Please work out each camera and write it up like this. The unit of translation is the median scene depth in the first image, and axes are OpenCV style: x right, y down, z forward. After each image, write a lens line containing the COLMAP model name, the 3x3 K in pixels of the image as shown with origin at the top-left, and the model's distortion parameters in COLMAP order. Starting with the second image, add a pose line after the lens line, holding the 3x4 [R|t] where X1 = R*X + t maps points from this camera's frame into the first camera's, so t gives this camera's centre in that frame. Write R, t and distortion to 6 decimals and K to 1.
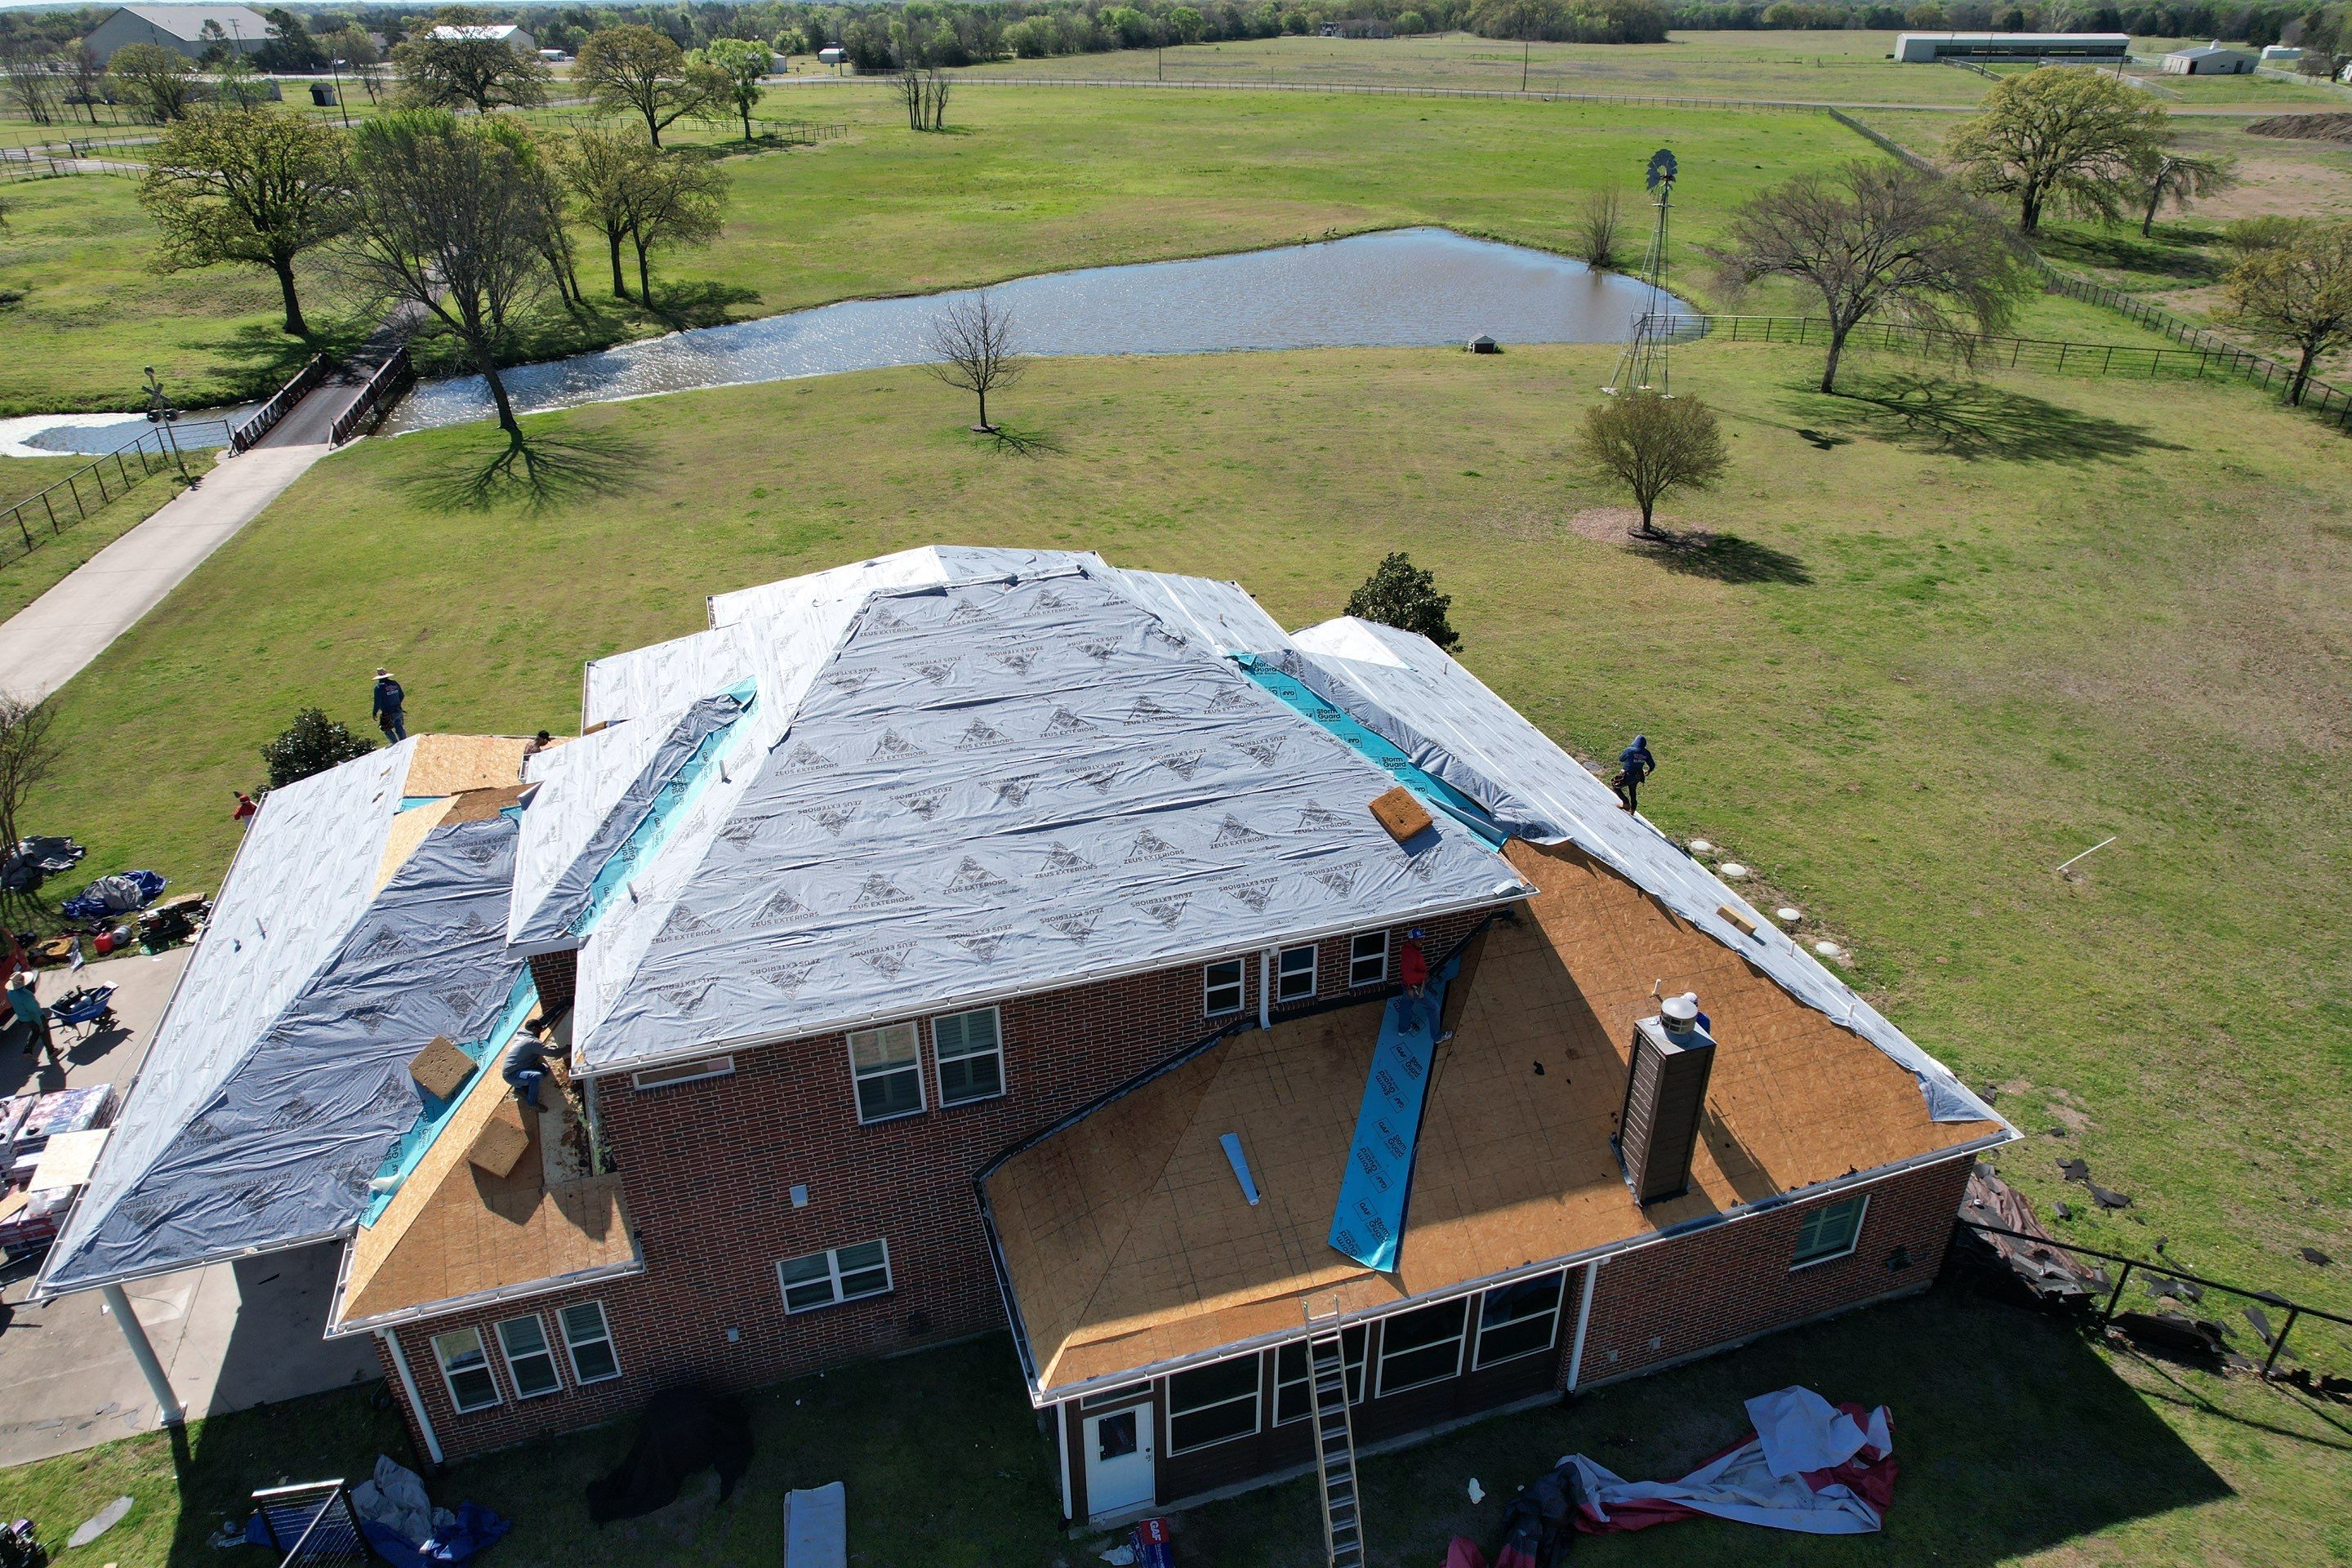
lens RADIAL K [[1502.9, 0, 1178.5], [0, 1502.9, 789.6], [0, 0, 1]] dist [-0.074632, 0.063160]
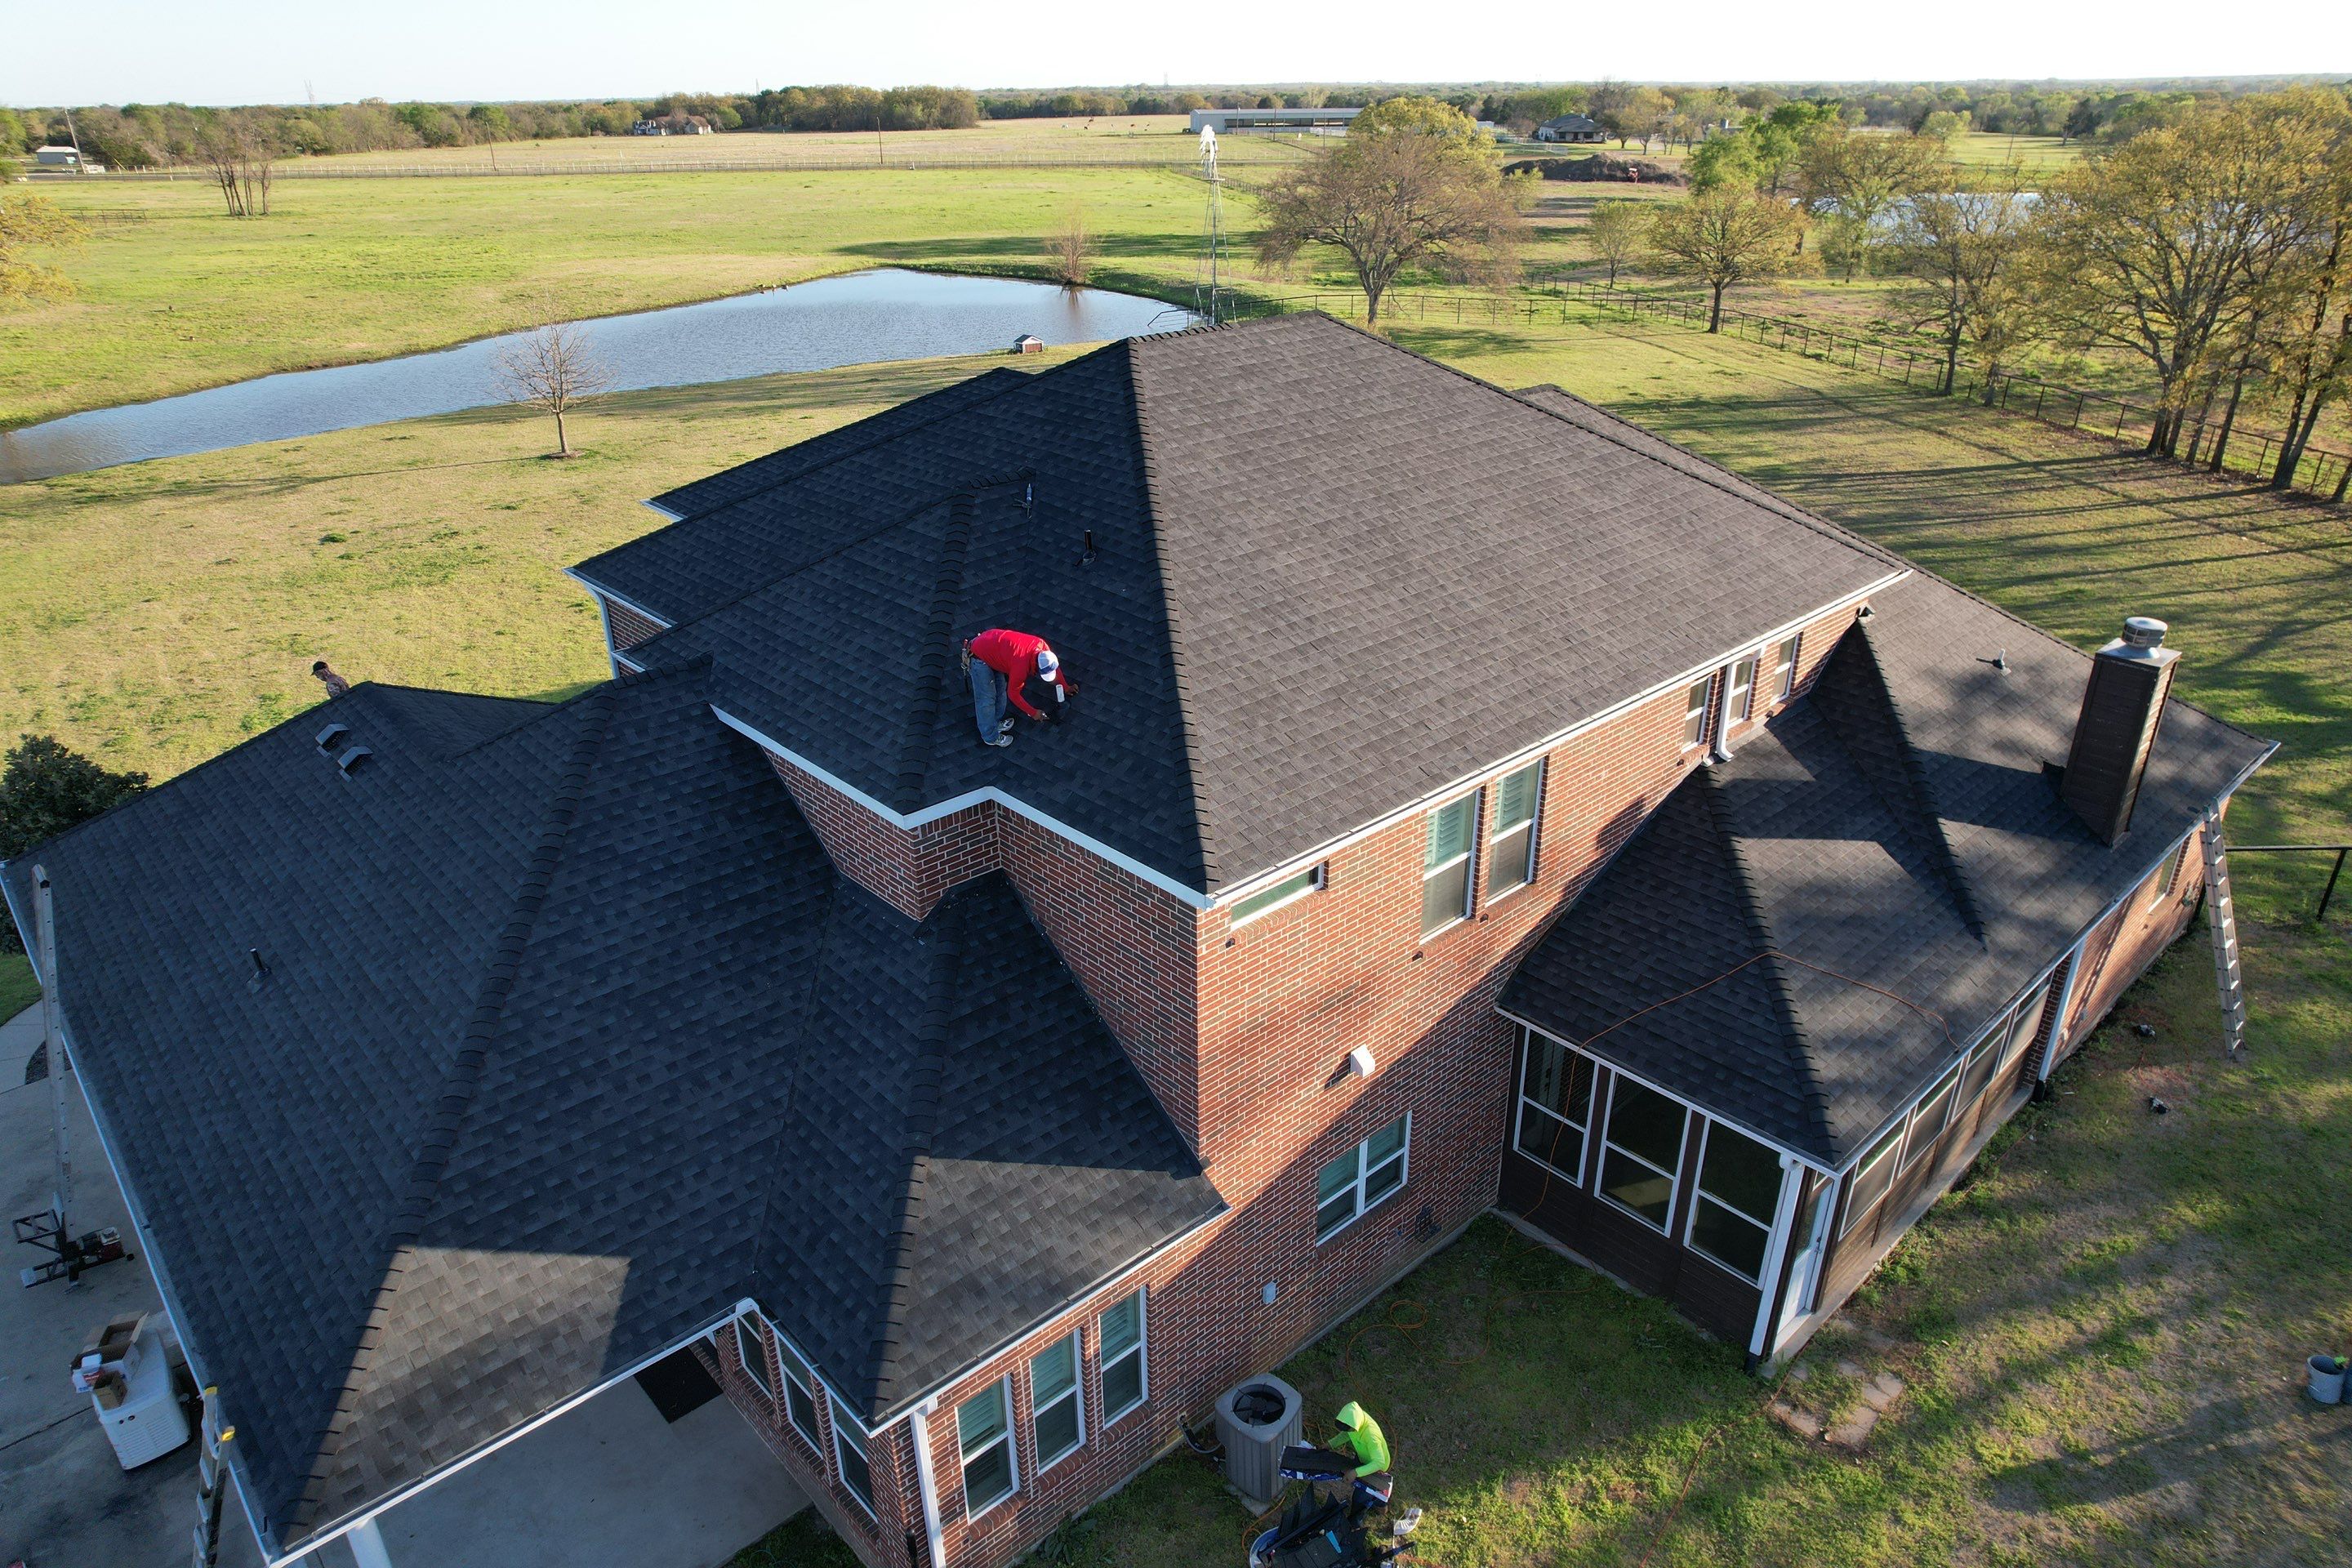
lens RADIAL K [[1502.9, 0, 1171.6], [0, 1502.9, 780.2], [0, 0, 1]] dist [-0.074632, 0.063160]
pose [[0.910846, -0.178536, 0.372134, -0.384925], [0.201703, 0.979154, -0.023932, 0.085915], [-0.360104, 0.096859, 0.927871, 0.208793]]
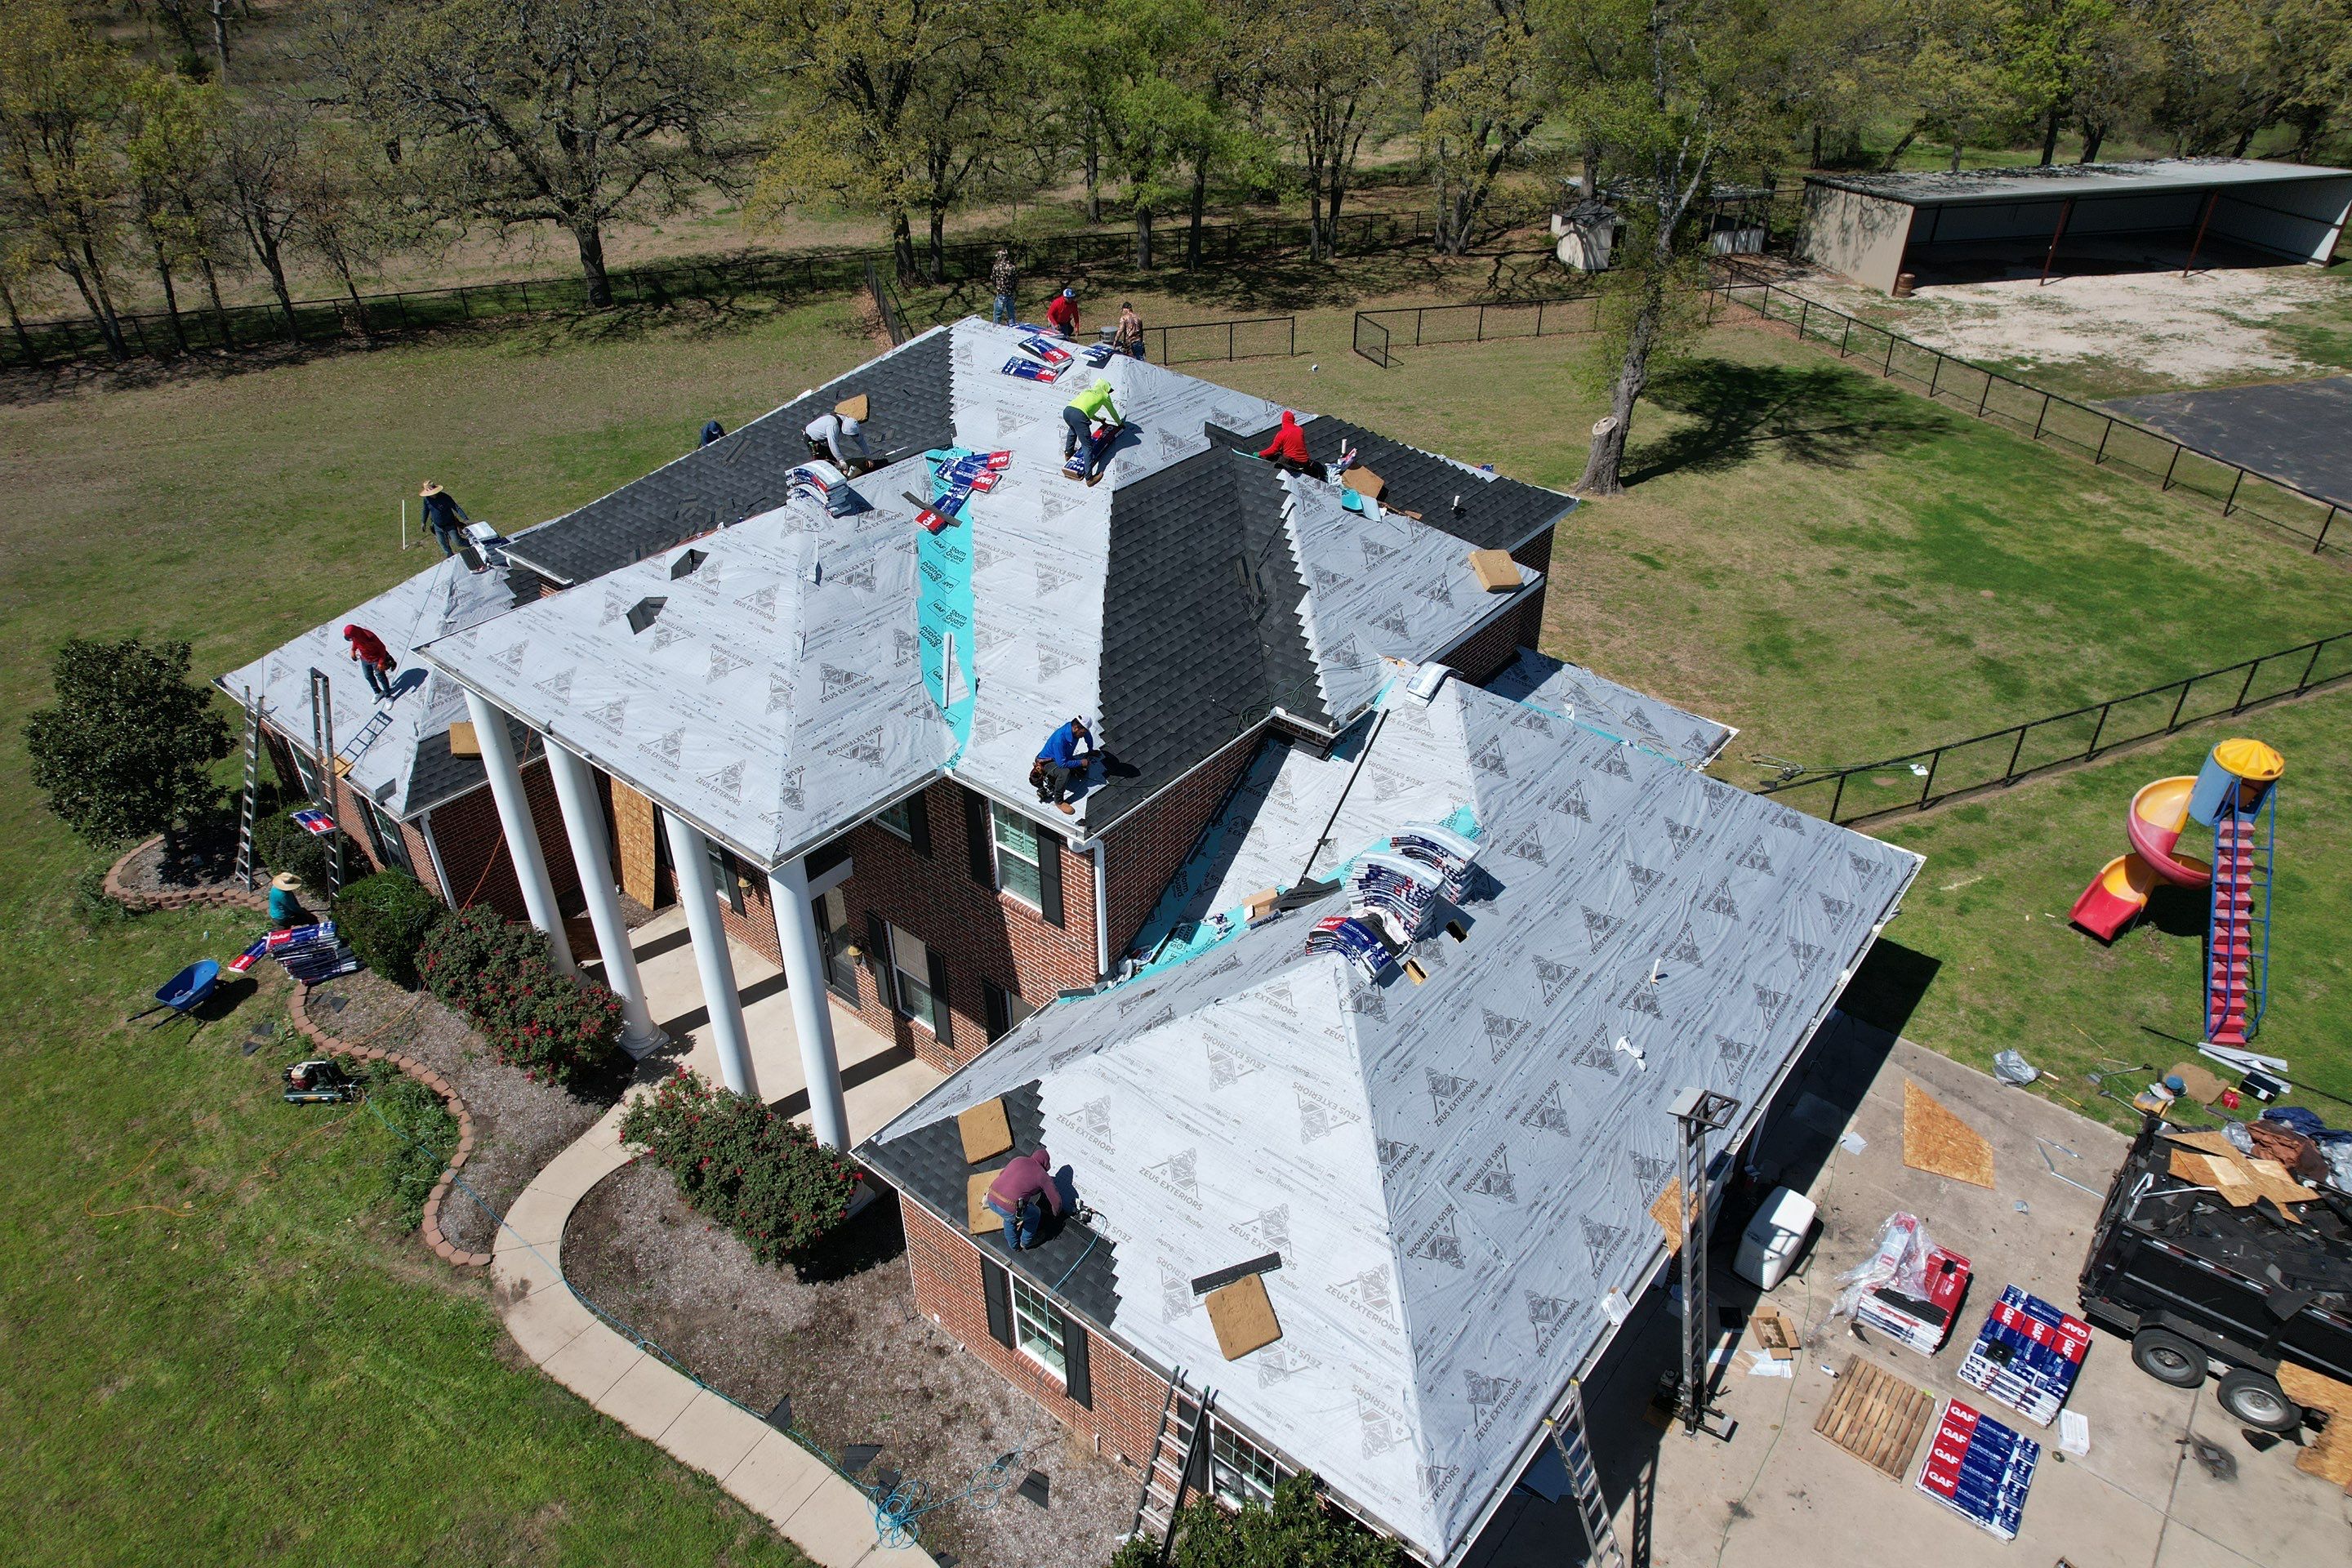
lens RADIAL K [[1502.9, 0, 1171.9], [0, 1502.9, 785.2], [0, 0, 1]] dist [-0.074632, 0.063160]
pose [[-0.541310, -0.455124, 0.706997, -0.780124], [0.409924, 0.591297, 0.694500, -0.475779], [-0.734129, 0.665755, -0.133509, 0.961706]]
